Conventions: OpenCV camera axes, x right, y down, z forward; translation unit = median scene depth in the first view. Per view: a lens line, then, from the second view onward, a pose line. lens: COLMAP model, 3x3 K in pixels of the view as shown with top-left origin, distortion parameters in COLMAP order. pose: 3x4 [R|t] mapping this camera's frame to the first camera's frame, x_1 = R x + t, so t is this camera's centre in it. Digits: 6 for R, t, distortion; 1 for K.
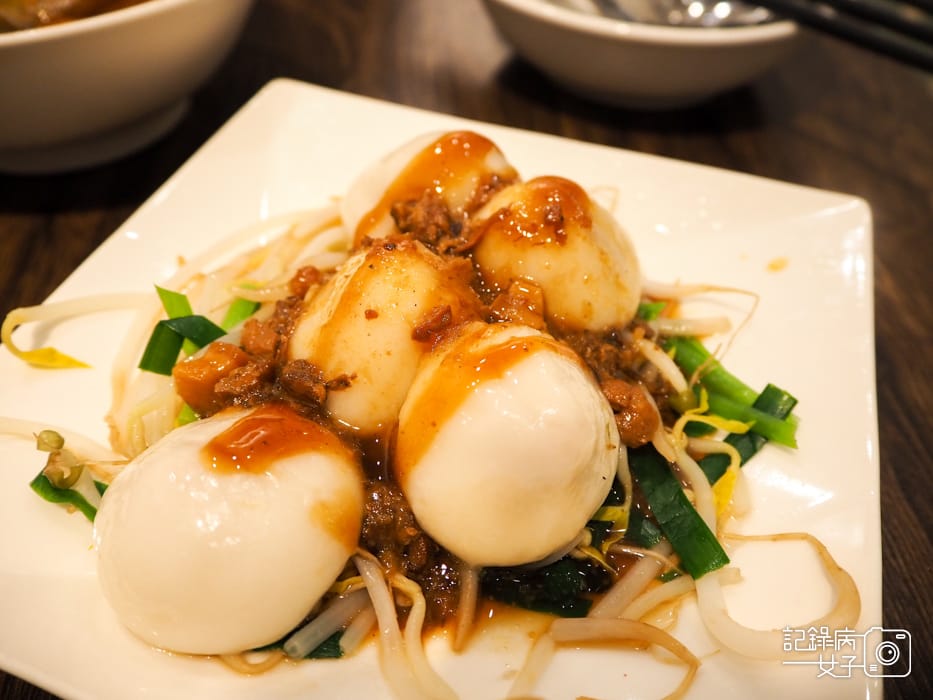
lens RADIAL K [[767.1, 0, 466.5], [0, 767.1, 350.0], [0, 0, 1]] dist [-0.059013, -0.000264]
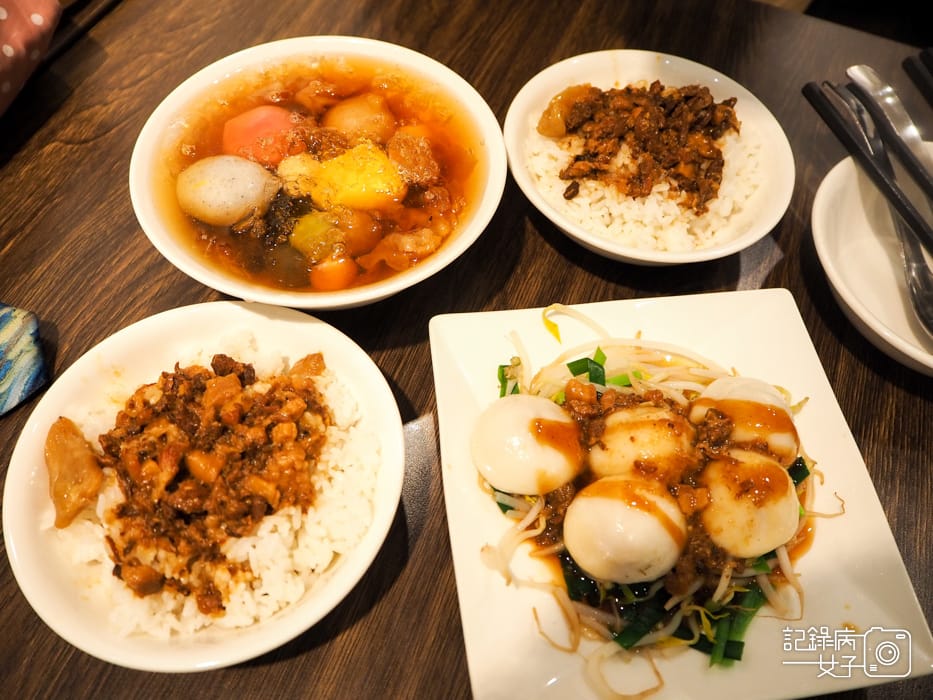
lens RADIAL K [[767.1, 0, 466.5], [0, 767.1, 350.0], [0, 0, 1]] dist [-0.059013, -0.000264]
pose [[0.428257, 0.753291, -0.499148, 0.519555], [-0.648391, 0.640895, 0.410904, -0.736097], [0.629432, 0.147671, 0.762895, -0.881390]]
